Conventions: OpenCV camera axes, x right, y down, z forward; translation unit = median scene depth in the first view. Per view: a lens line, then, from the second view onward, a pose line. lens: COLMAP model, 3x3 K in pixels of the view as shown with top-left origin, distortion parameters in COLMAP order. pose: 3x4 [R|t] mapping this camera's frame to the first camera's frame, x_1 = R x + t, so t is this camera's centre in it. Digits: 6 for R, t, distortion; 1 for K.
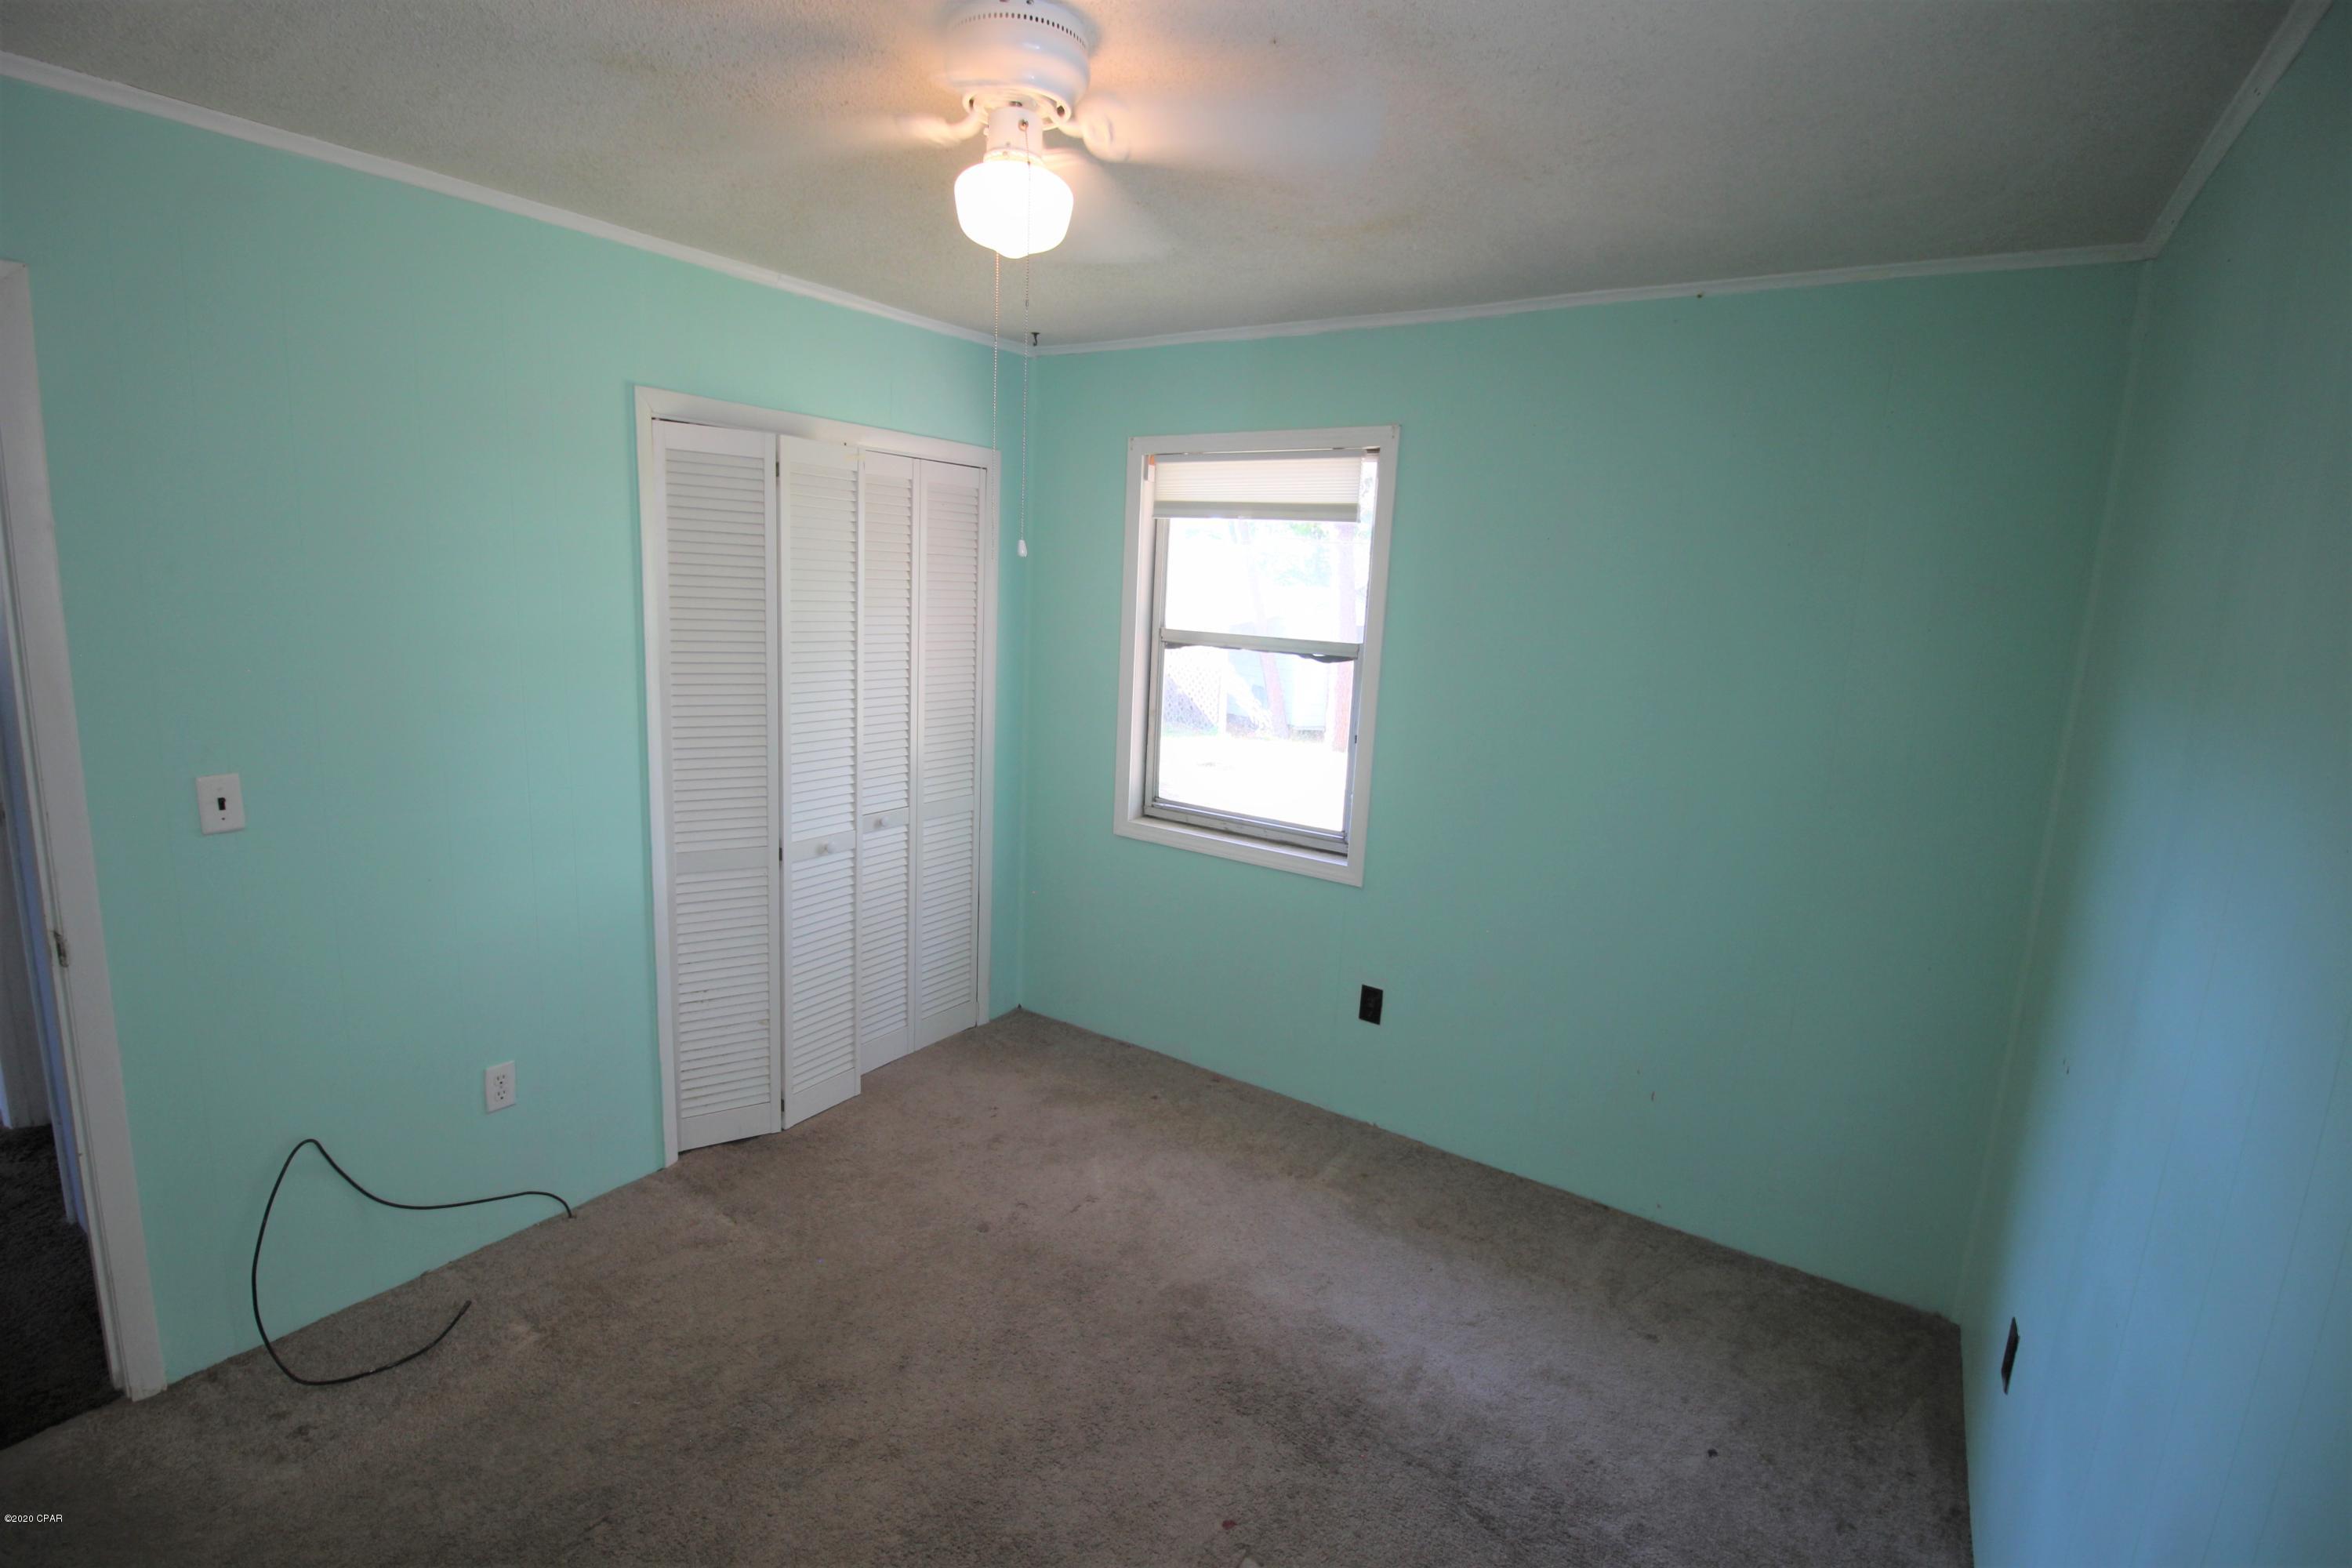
lens RADIAL K [[1101.5, 0, 1171.6], [0, 1101.5, 767.4], [0, 0, 1]] dist [0.002960, -0.013156]
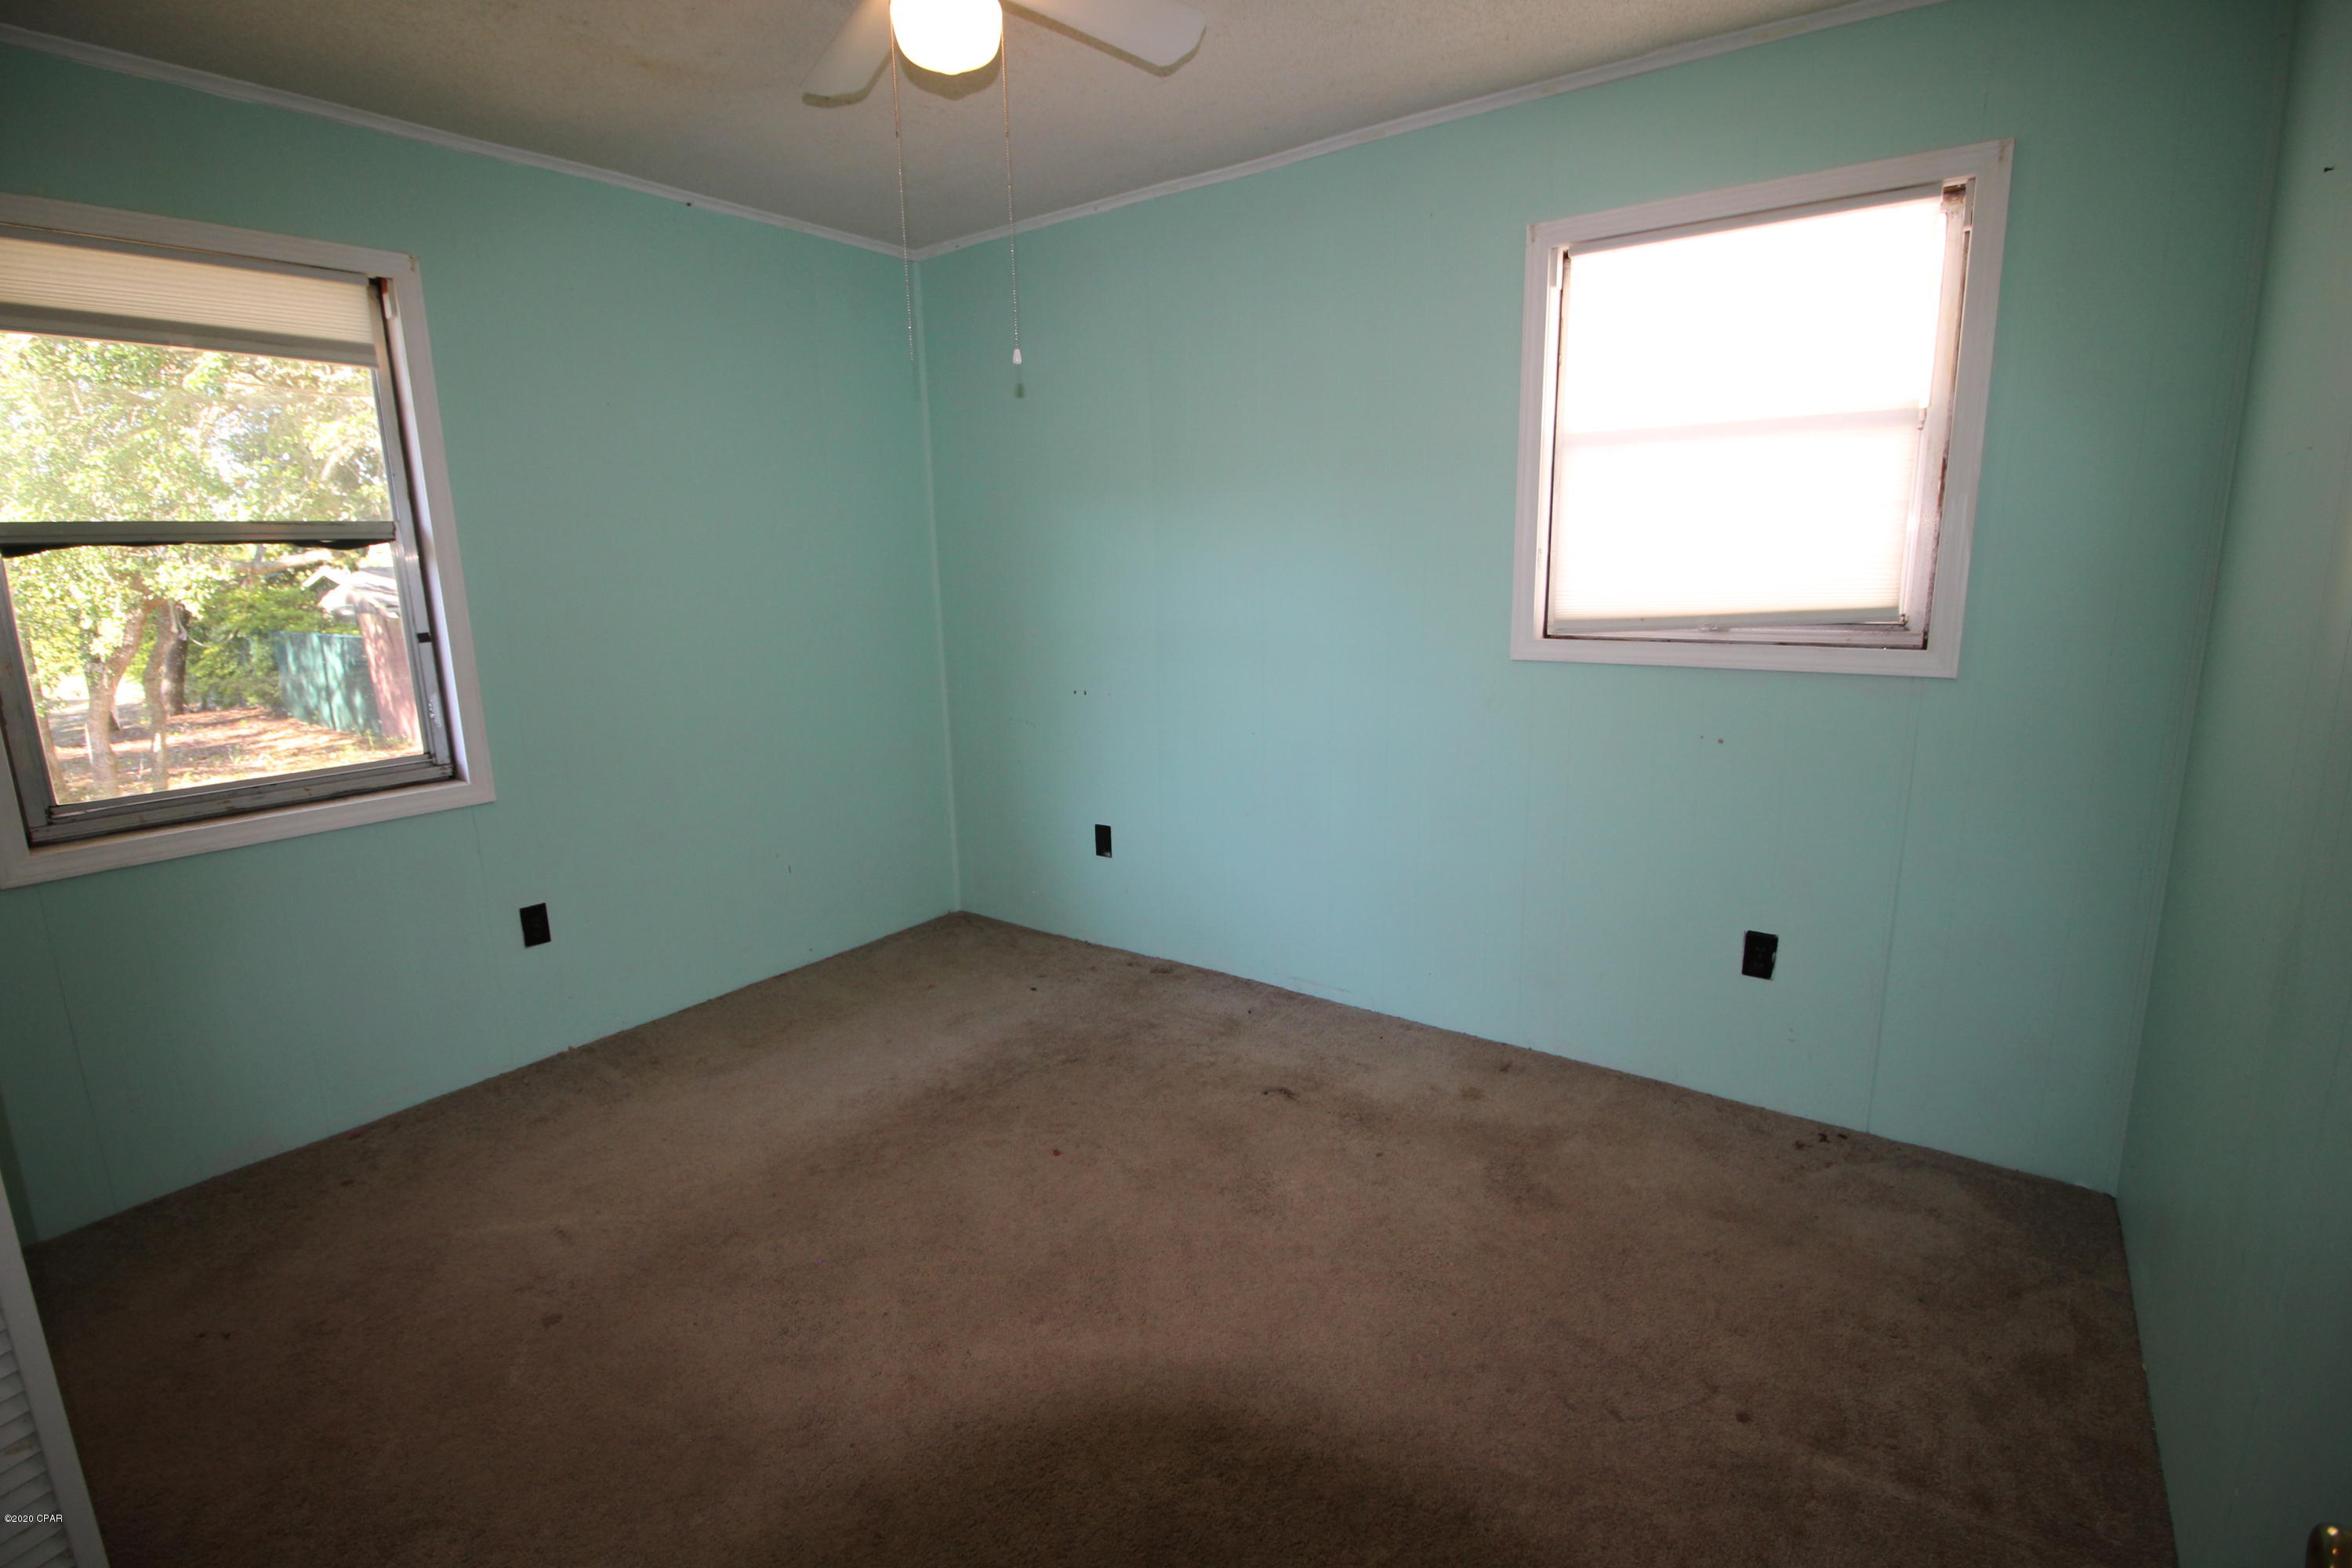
lens RADIAL K [[1101.5, 0, 1171.6], [0, 1101.5, 767.4], [0, 0, 1]] dist [0.002960, -0.013156]
pose [[0.035317, -0.244440, 0.969021, -0.838659], [0.195477, 0.952586, 0.233169, -0.018538], [-0.980072, 0.181186, 0.081425, 0.522269]]
